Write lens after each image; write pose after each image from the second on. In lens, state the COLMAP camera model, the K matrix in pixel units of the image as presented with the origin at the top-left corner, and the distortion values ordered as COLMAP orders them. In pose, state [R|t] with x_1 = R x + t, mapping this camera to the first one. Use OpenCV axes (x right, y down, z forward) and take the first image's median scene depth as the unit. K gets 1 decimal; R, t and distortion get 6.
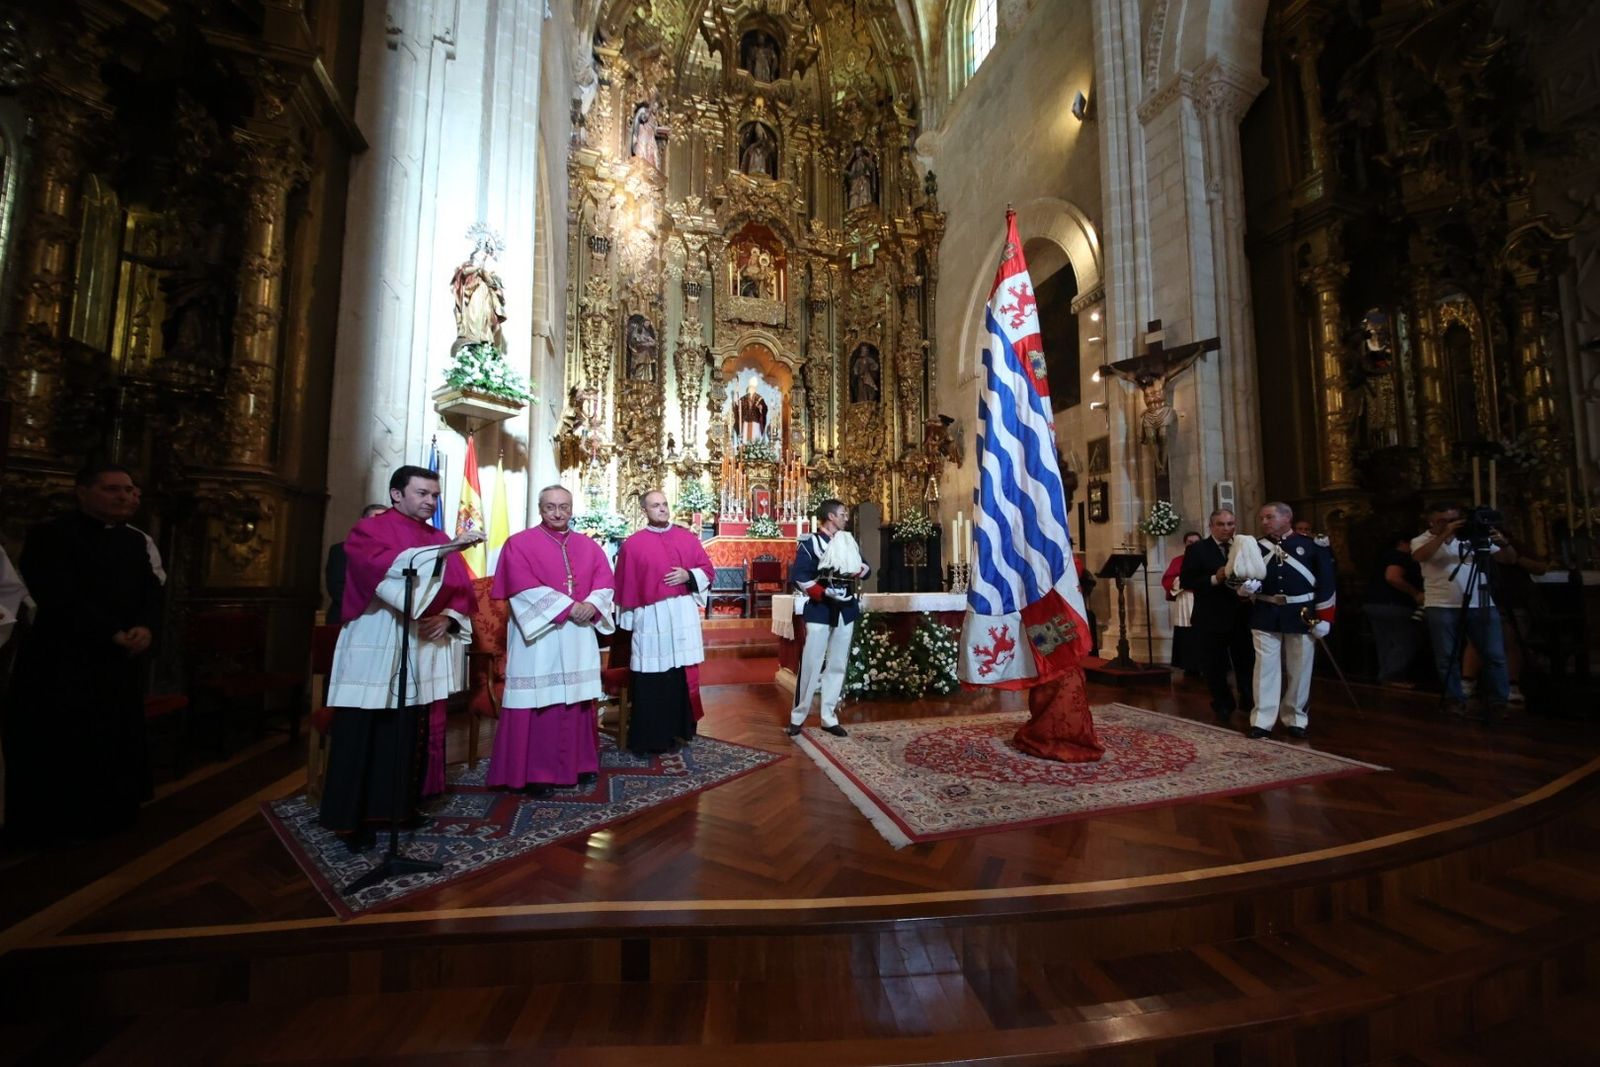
lens RADIAL K [[553.7, 0, 799.1], [0, 553.7, 547.7], [0, 0, 1]] dist [-0.003052, -0.002147]
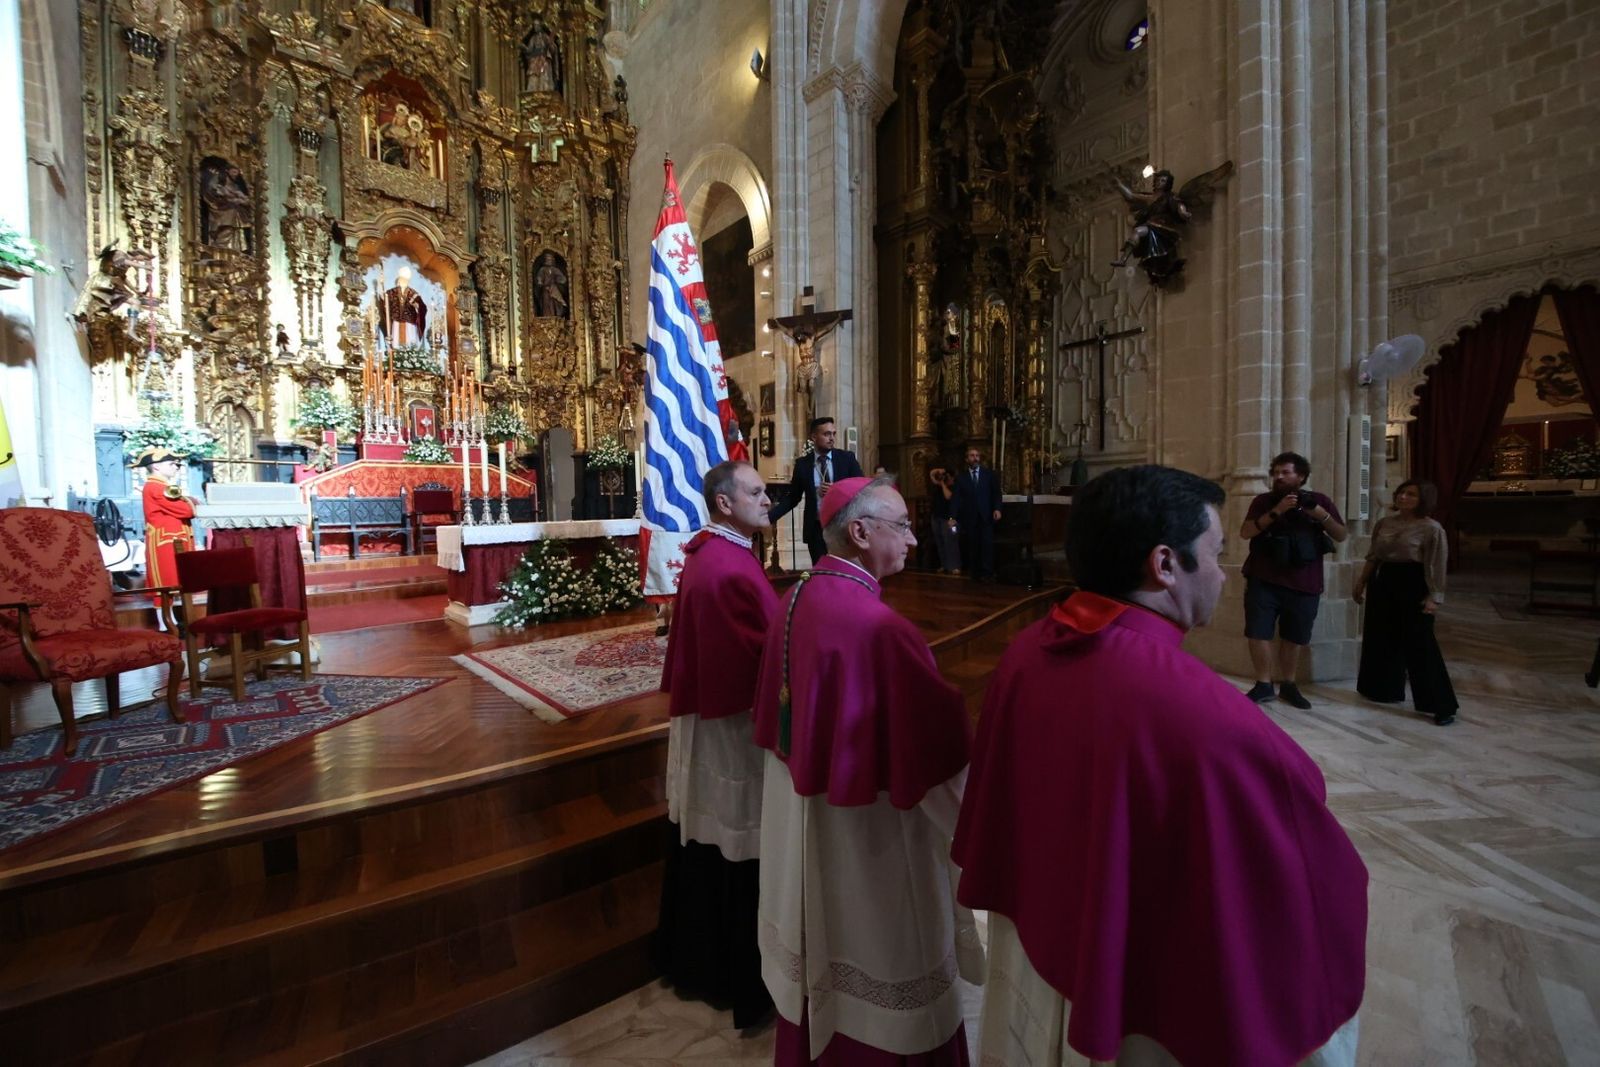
lens RADIAL K [[584.1, 0, 805.1], [0, 584.1, 534.9], [0, 0, 1]] dist [-0.015479, -0.001752]
pose [[0.877673, -0.036629, 0.477858, 0.023531], [-0.008891, 0.995659, 0.092650, 0.005829], [-0.479178, -0.085565, 0.873537, -0.116108]]
